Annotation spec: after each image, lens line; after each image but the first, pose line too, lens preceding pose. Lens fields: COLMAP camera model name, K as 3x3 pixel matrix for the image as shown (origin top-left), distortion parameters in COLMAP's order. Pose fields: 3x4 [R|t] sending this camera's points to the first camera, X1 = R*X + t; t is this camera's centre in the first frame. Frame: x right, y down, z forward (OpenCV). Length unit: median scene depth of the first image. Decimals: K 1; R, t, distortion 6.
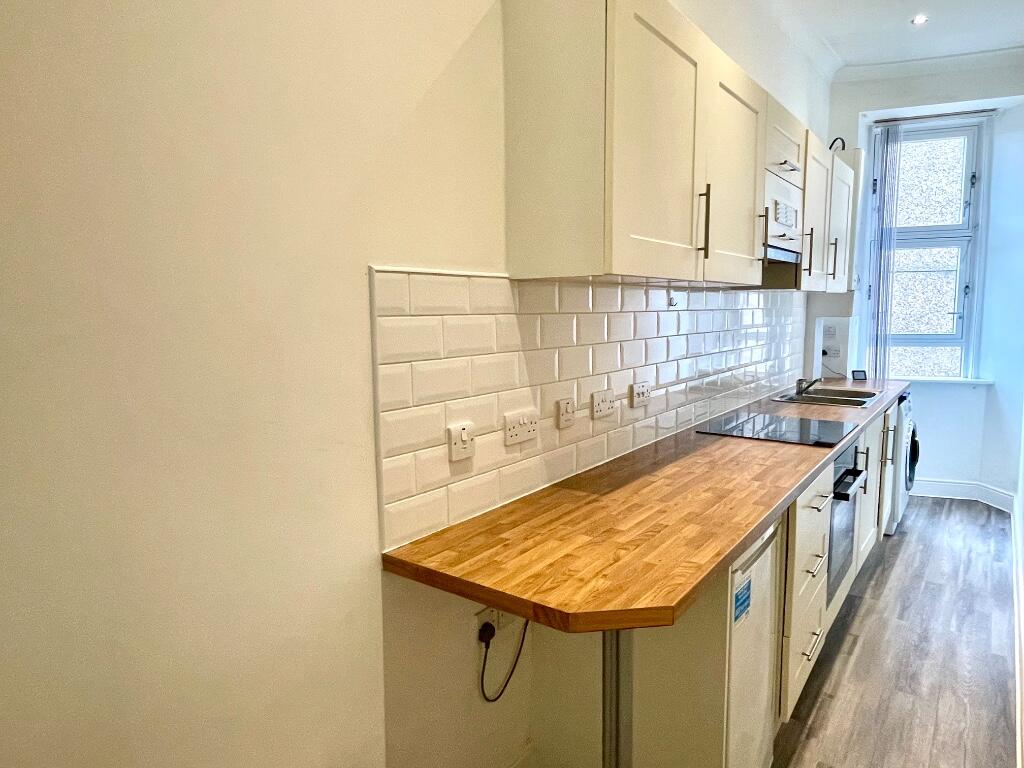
lens RADIAL K [[635.6, 0, 512.0], [0, 635.6, 384.0], [0, 0, 1]] dist [0.002438, 0.000046]
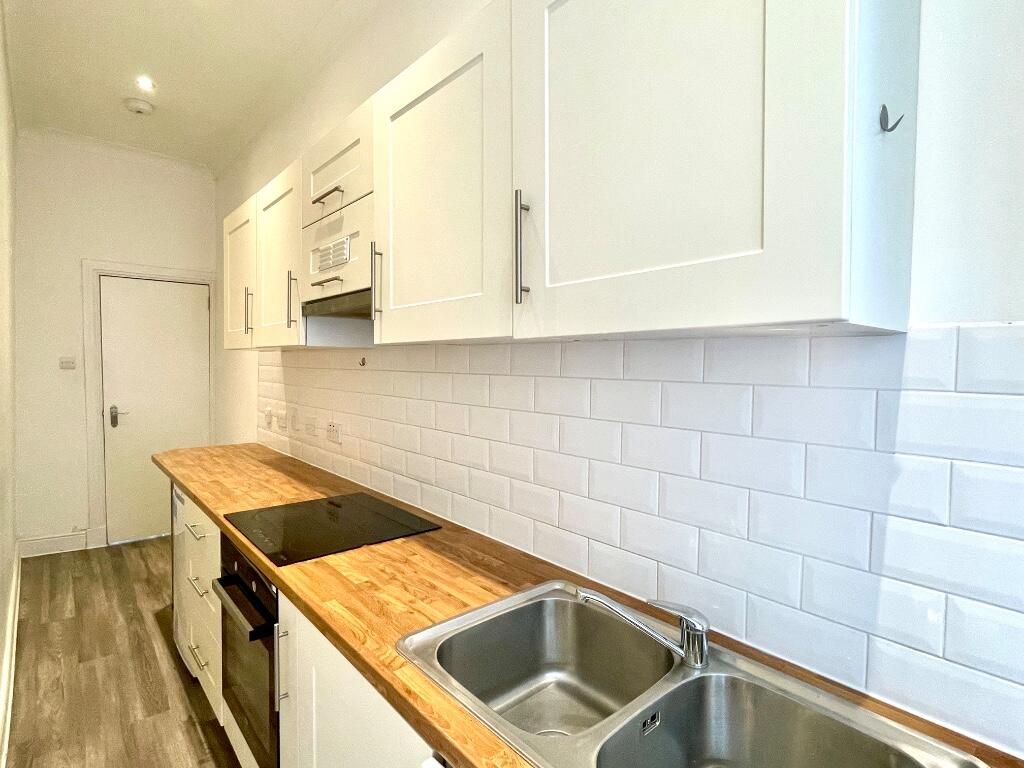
lens RADIAL K [[550.3, 0, 512.0], [0, 550.3, 384.0], [0, 0, 1]] dist [-0.001848, -0.000104]
pose [[-0.227360, 0.043593, -0.972834, 1.088602], [-0.130332, 0.988648, 0.074761, -0.191634], [0.965050, 0.143789, -0.219098, 1.430097]]
